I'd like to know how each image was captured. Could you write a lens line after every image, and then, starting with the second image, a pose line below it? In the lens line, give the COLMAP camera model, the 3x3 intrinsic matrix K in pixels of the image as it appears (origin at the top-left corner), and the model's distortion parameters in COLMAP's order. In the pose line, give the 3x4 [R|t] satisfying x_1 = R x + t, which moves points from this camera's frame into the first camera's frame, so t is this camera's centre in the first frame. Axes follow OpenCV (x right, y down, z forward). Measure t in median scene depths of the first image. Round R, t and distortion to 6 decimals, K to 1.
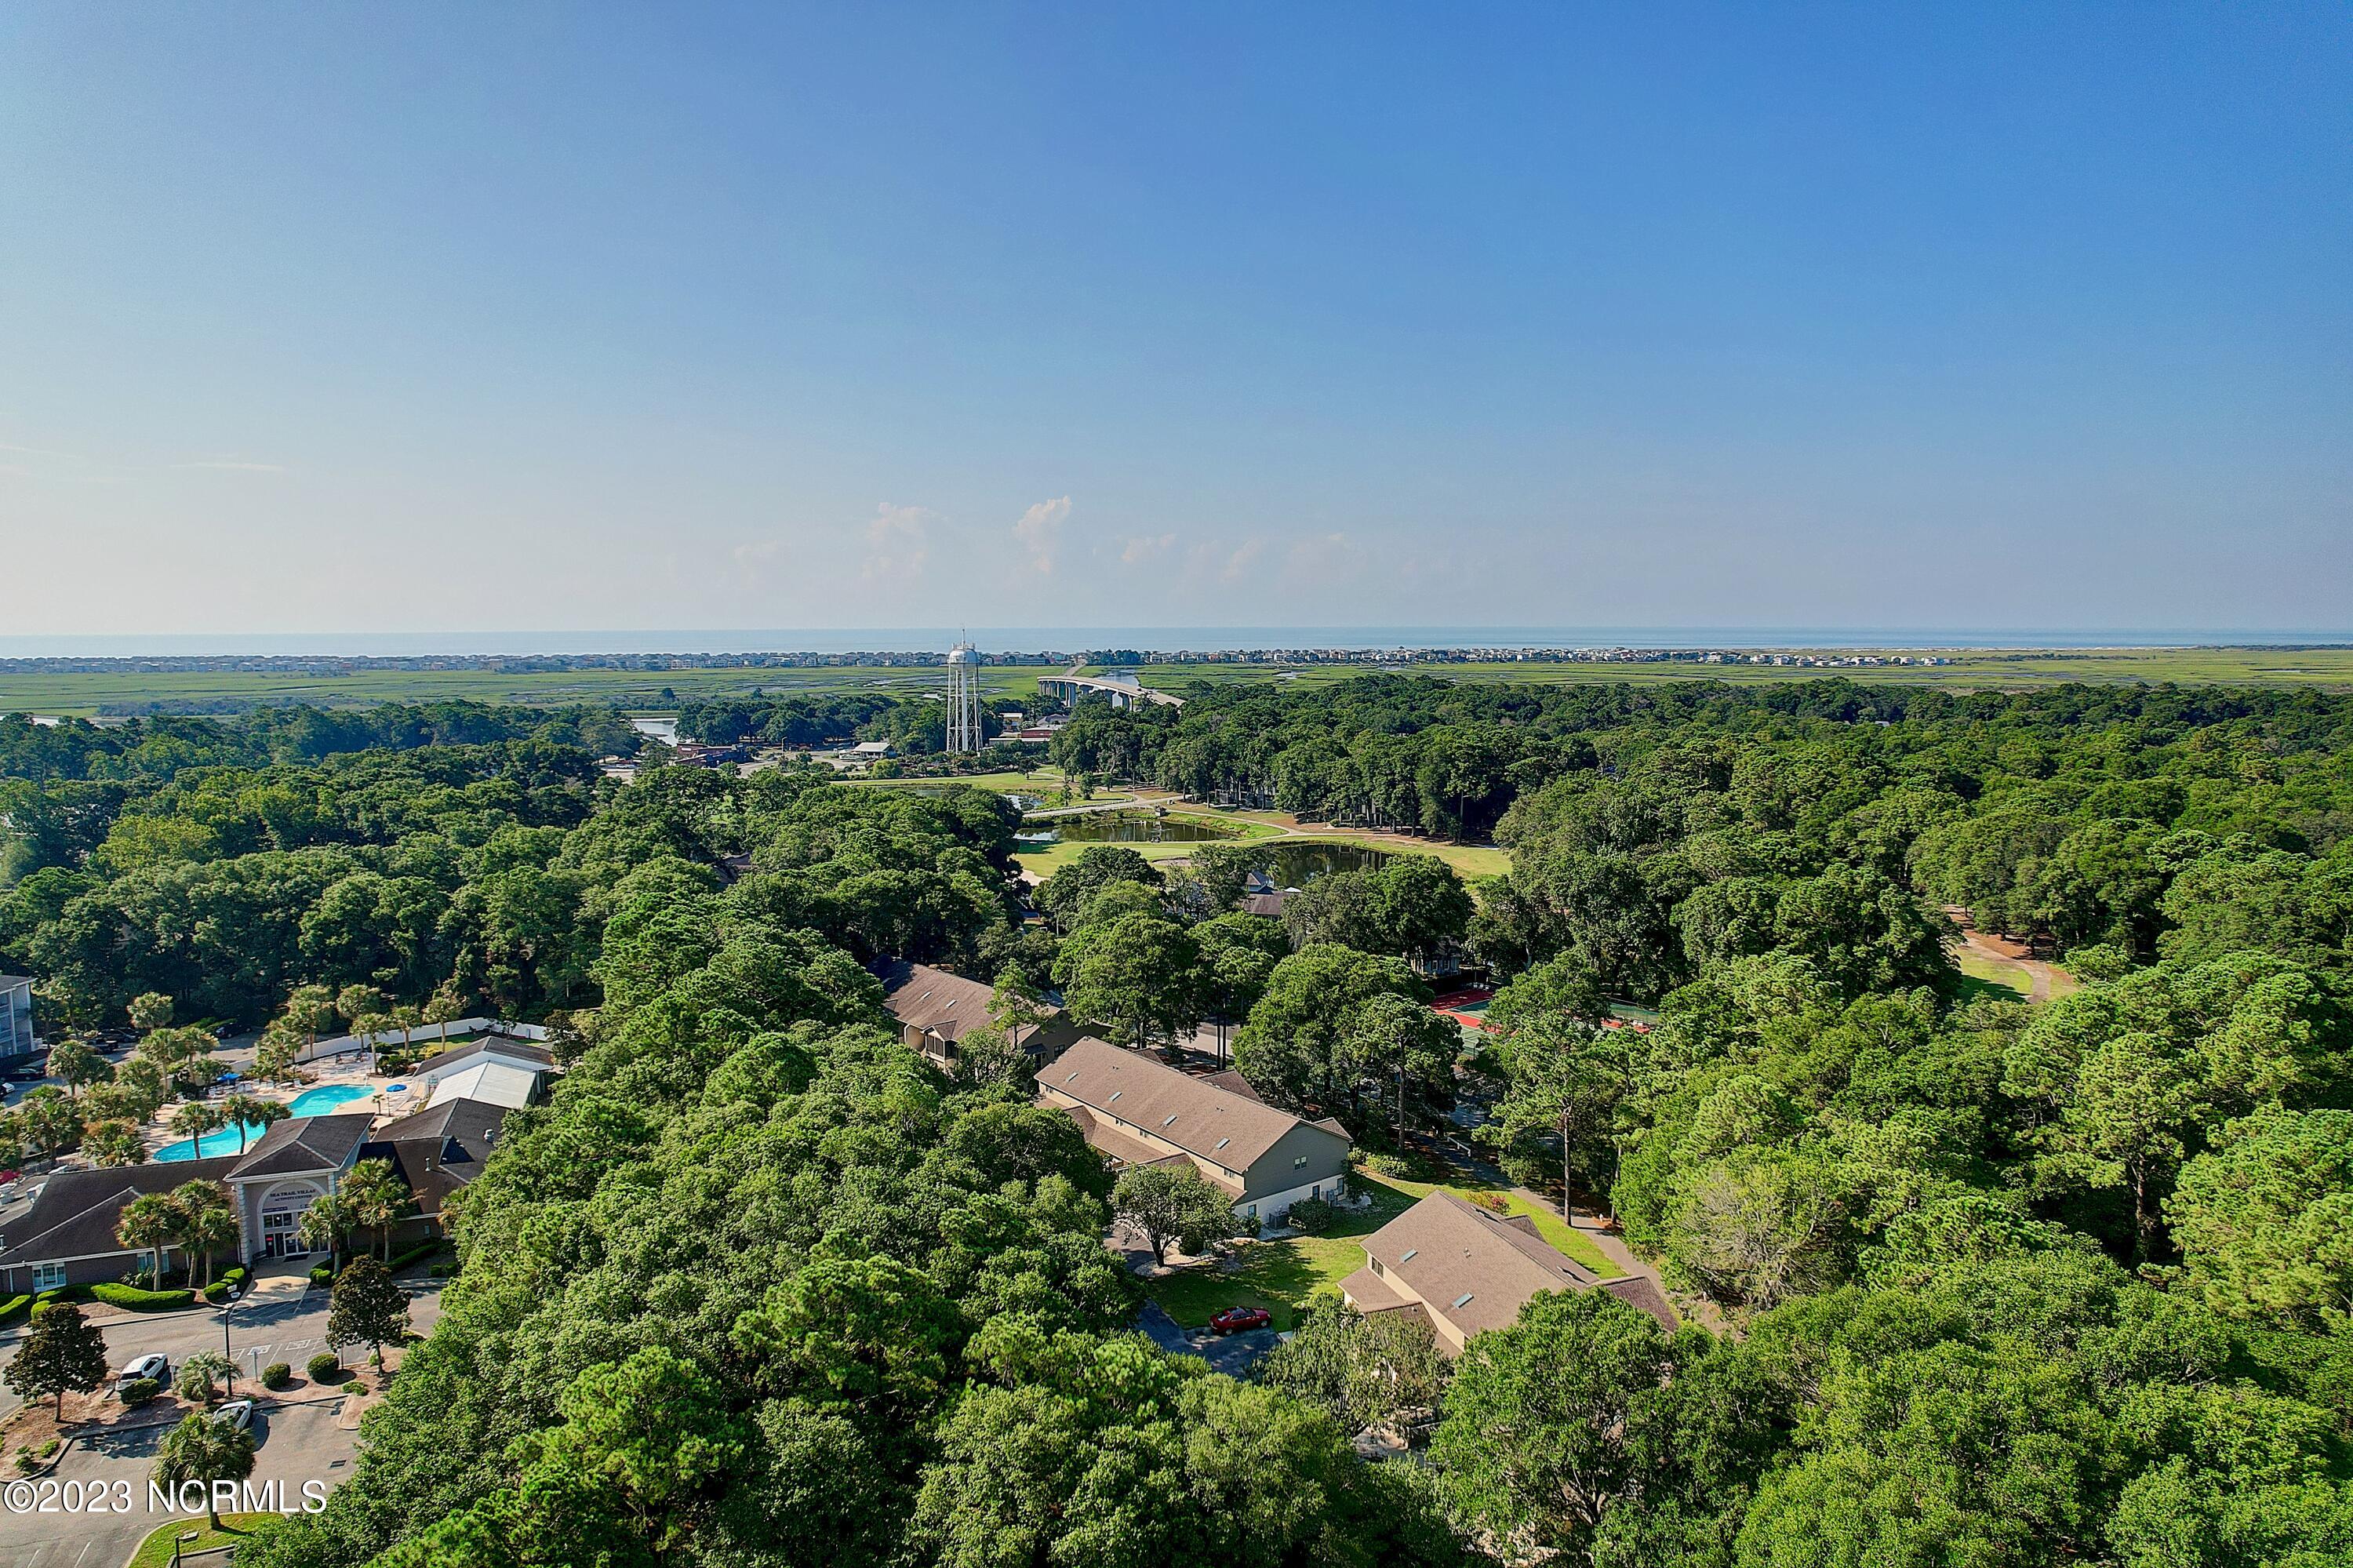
lens RADIAL K [[1504.0, 0, 1176.5], [0, 1504.0, 784.0], [0, 0, 1]] dist [-0.078177, 0.077578]
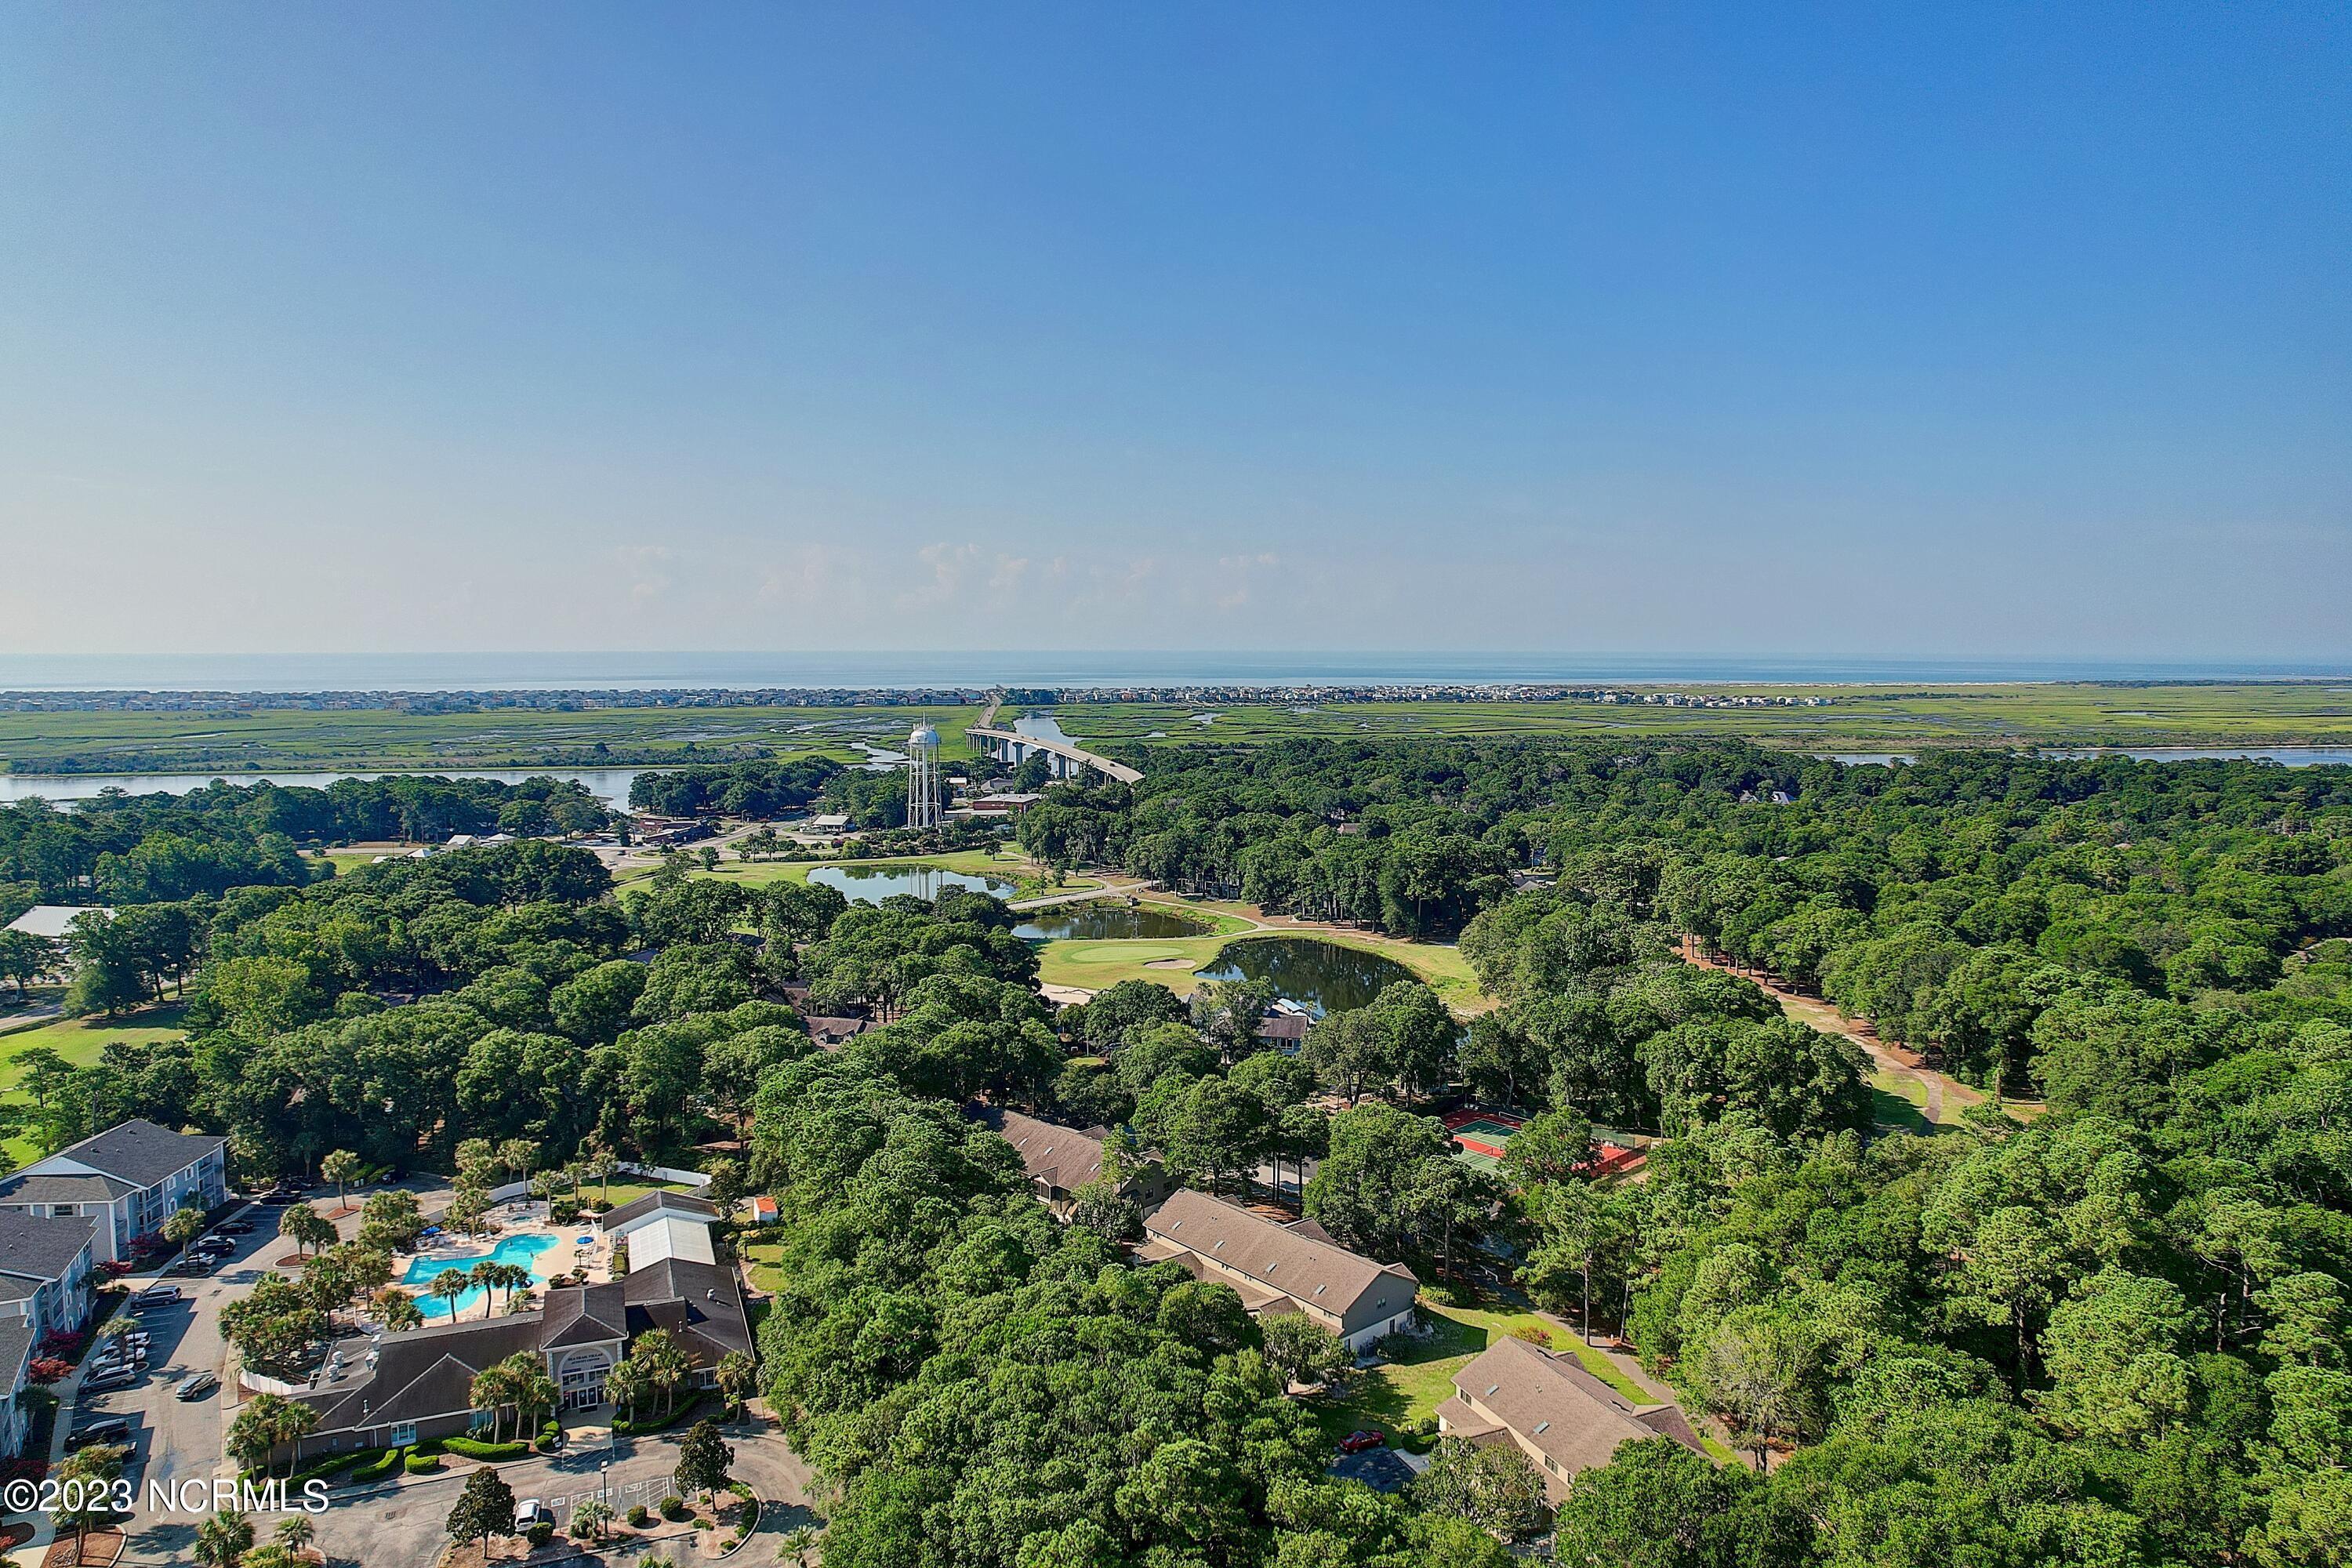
lens RADIAL K [[1503.3, 0, 1176.0], [0, 1503.3, 784.0], [0, 0, 1]] dist [-0.078177, 0.077578]
pose [[0.997725, -0.002640, 0.067362, -0.130768], [0.003640, 0.999885, -0.014726, -0.125928], [-0.067316, 0.014938, 0.997620, -0.189083]]
